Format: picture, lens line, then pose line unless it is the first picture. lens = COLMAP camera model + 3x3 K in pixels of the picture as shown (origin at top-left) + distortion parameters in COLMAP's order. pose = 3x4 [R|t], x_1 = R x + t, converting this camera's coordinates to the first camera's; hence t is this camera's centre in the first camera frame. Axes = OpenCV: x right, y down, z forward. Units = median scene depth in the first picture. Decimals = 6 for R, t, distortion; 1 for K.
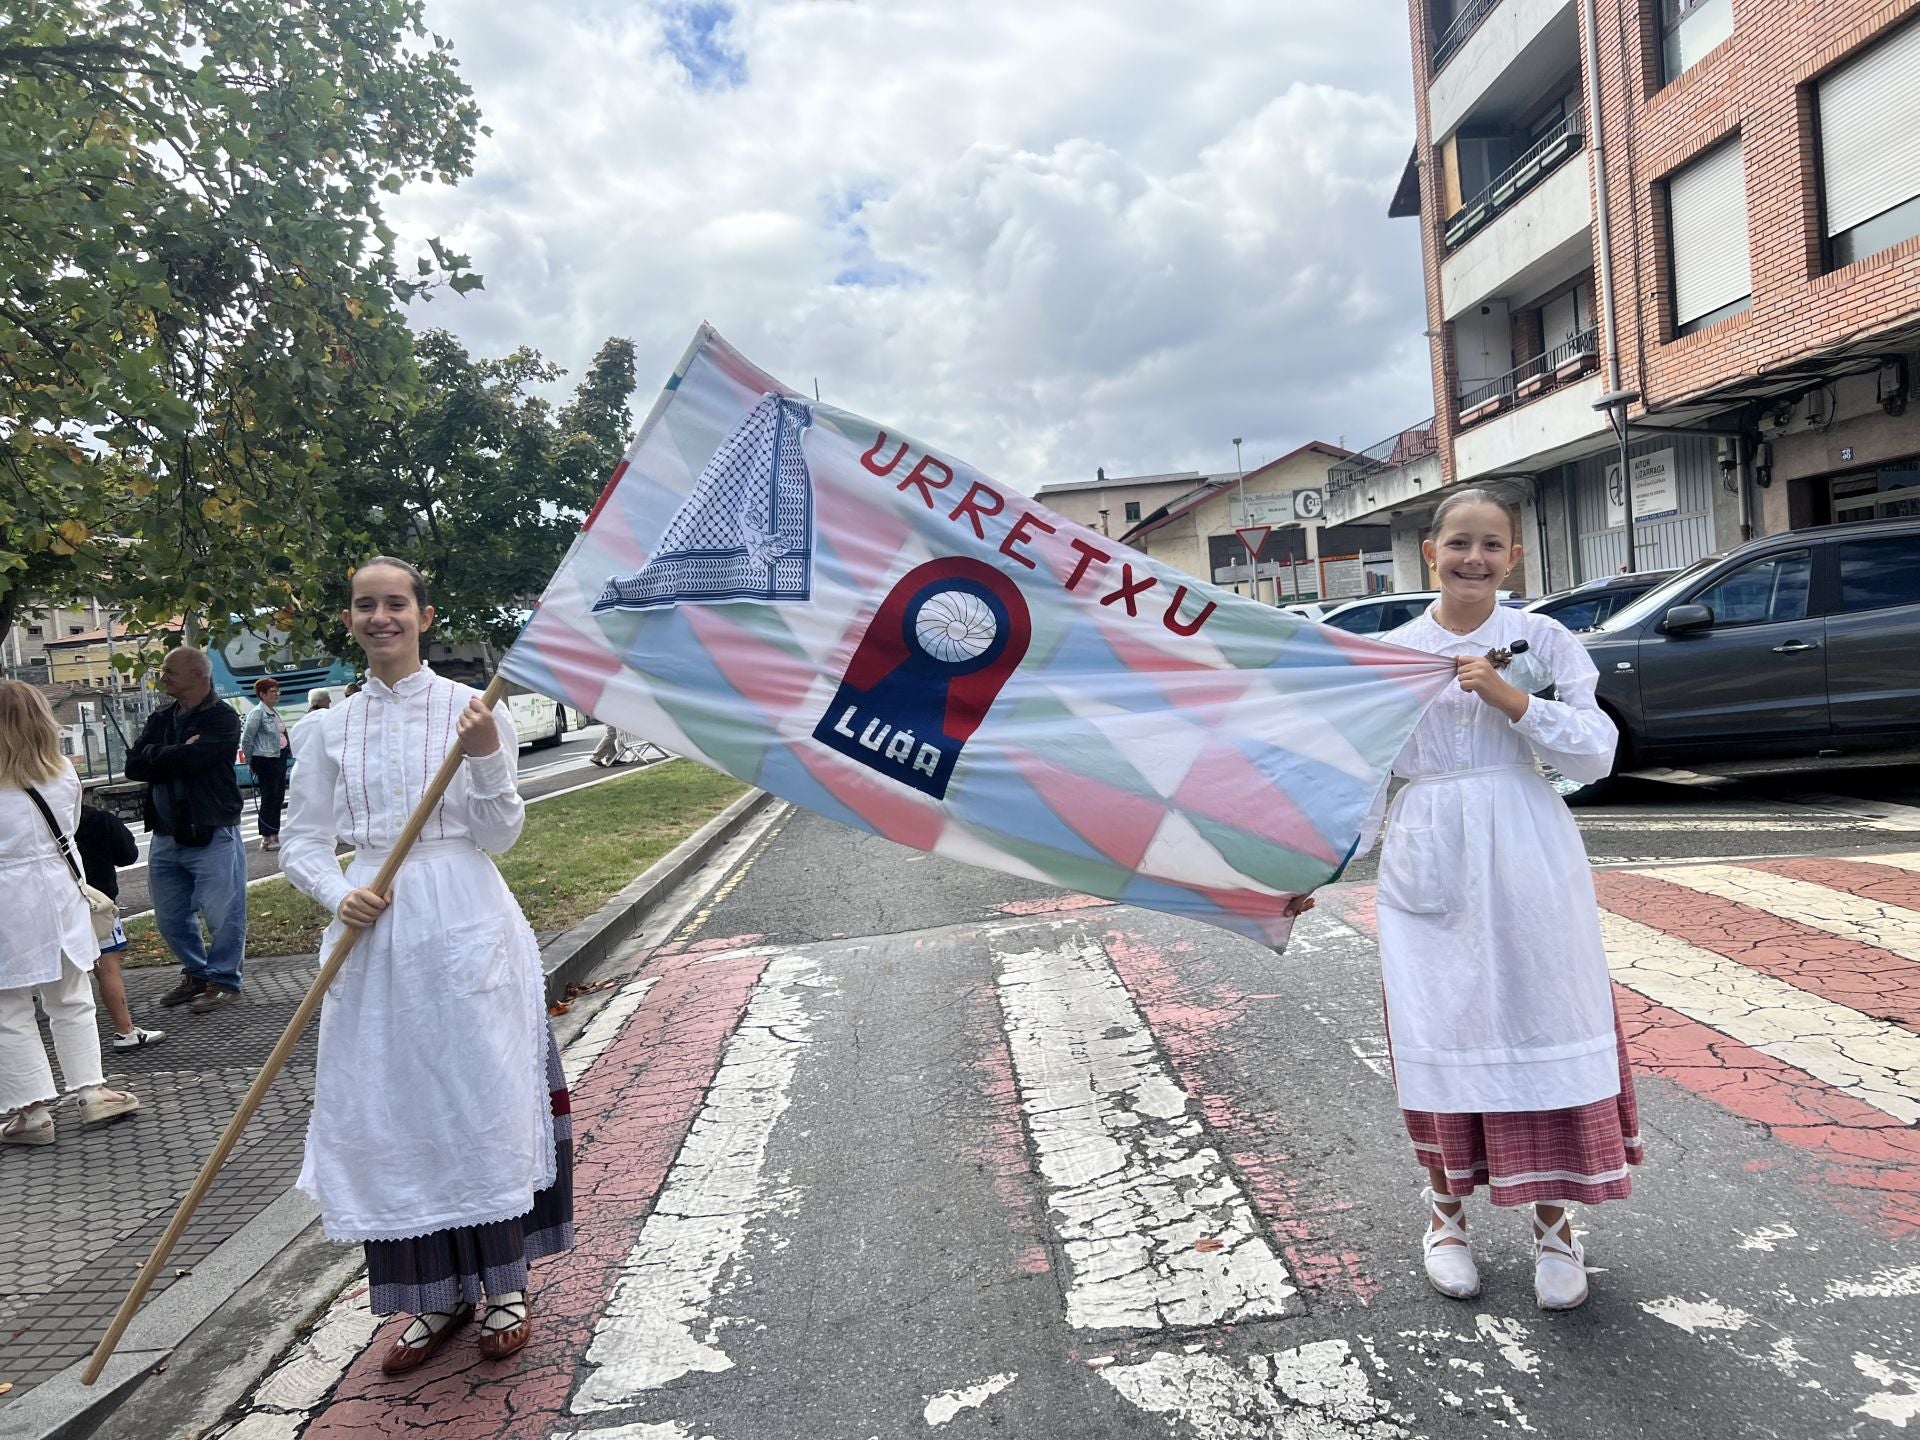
lens RADIAL K [[1387.3, 0, 971.7], [0, 1387.3, 728.0], [0, 0, 1]] dist [0.038315, -0.036398]
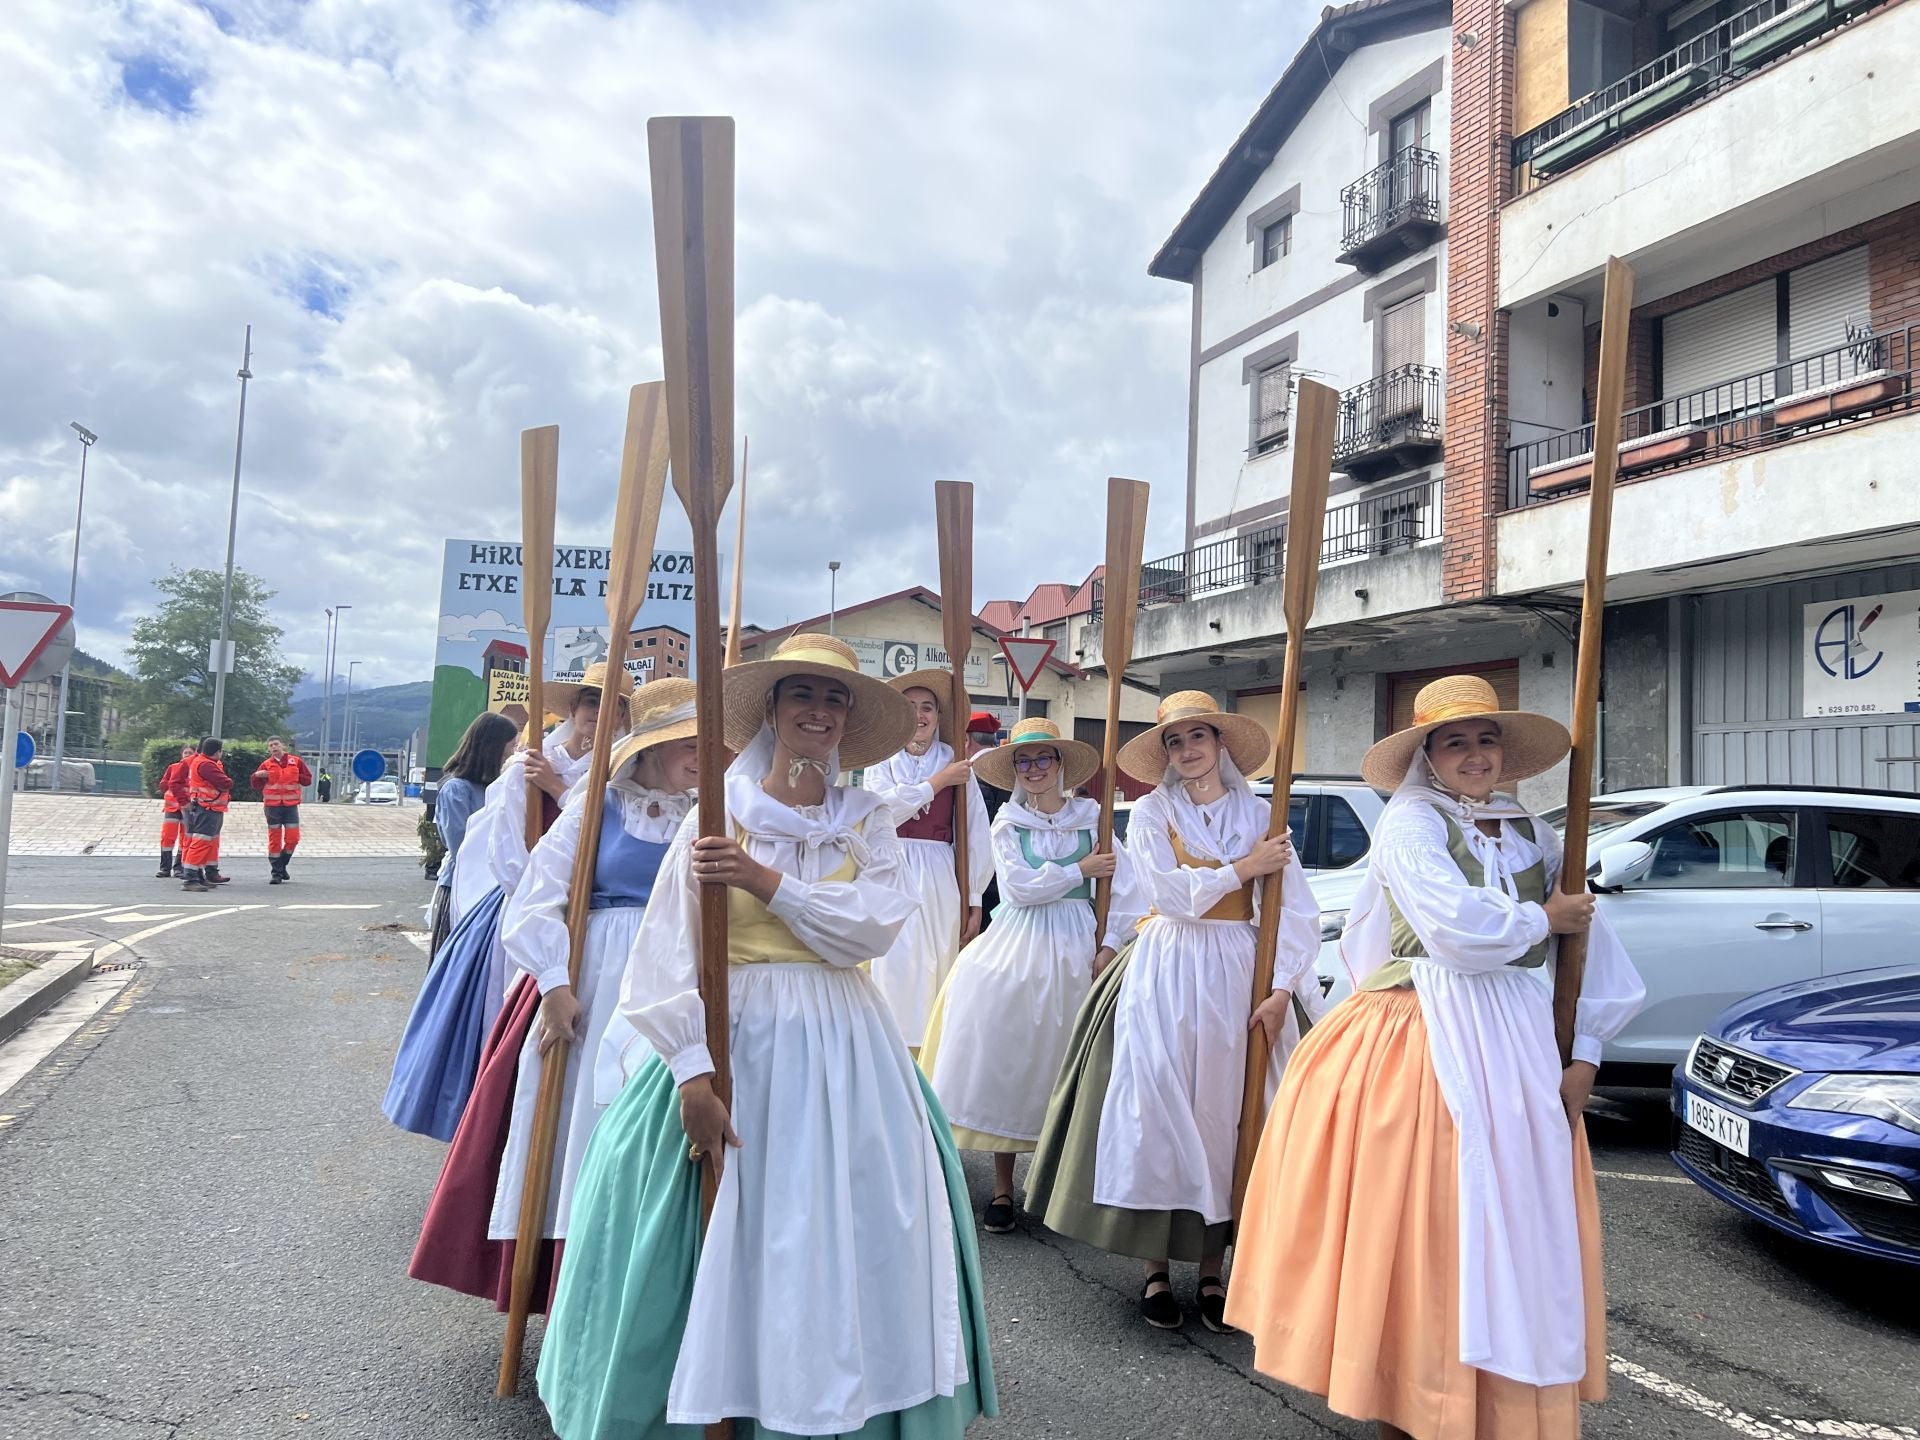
lens RADIAL K [[1387.3, 0, 971.7], [0, 1387.3, 728.0], [0, 0, 1]] dist [0.038315, -0.036398]
pose [[0.913167, 0.148509, 0.379568, -0.036888], [-0.099649, 0.984343, -0.145395, -0.026395], [-0.395218, 0.094946, 0.913667, 0.590636]]
